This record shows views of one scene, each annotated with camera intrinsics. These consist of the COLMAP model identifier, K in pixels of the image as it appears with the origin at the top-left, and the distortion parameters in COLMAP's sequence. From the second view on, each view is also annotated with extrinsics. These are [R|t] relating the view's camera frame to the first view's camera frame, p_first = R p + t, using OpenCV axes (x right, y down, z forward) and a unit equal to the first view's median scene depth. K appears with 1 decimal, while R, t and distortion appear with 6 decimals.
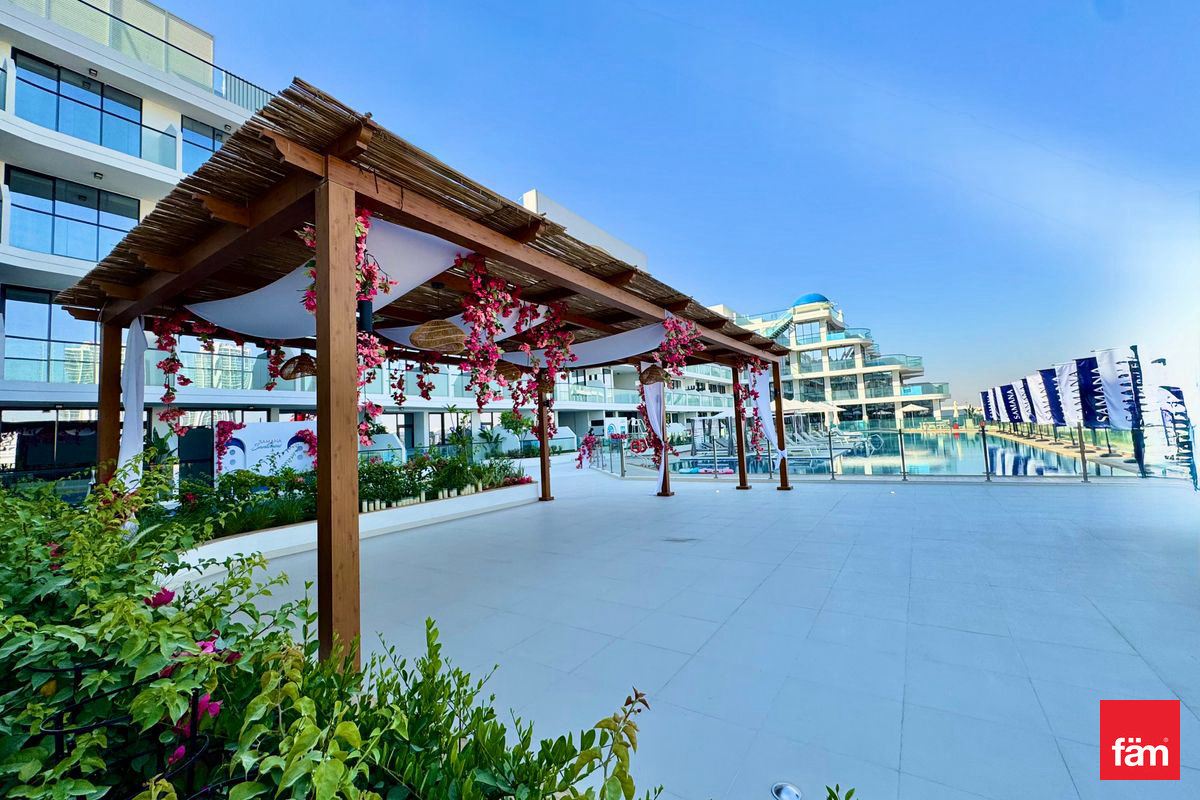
lens RADIAL K [[480.7, 0, 596.3], [0, 480.7, 395.6], [0, 0, 1]] dist [-0.000992, 0.000060]
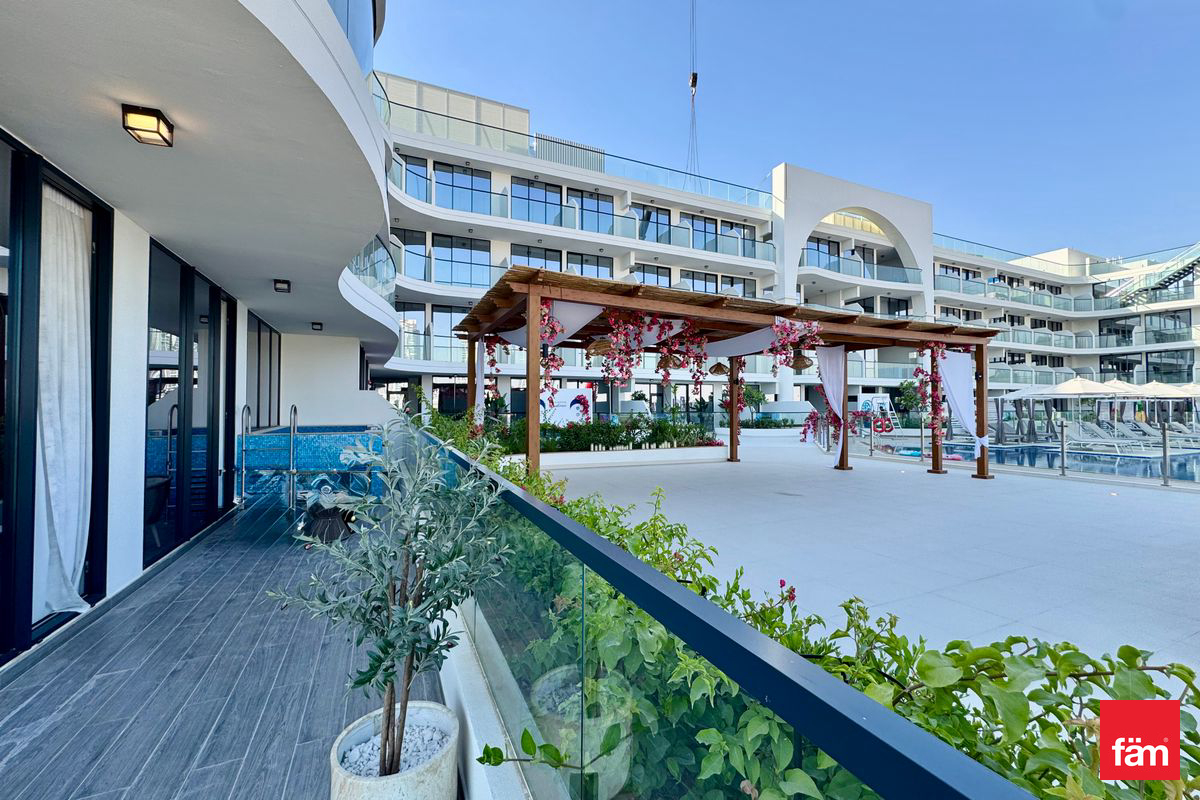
lens RADIAL K [[480.7, 0, 596.3], [0, 480.7, 395.6], [0, 0, 1]] dist [-0.000992, 0.000060]
pose [[0.847243, 0.039503, -0.529734, 0.238345], [-0.005261, 0.997806, 0.065994, -0.026830], [0.531179, -0.053126, 0.845592, -0.204775]]
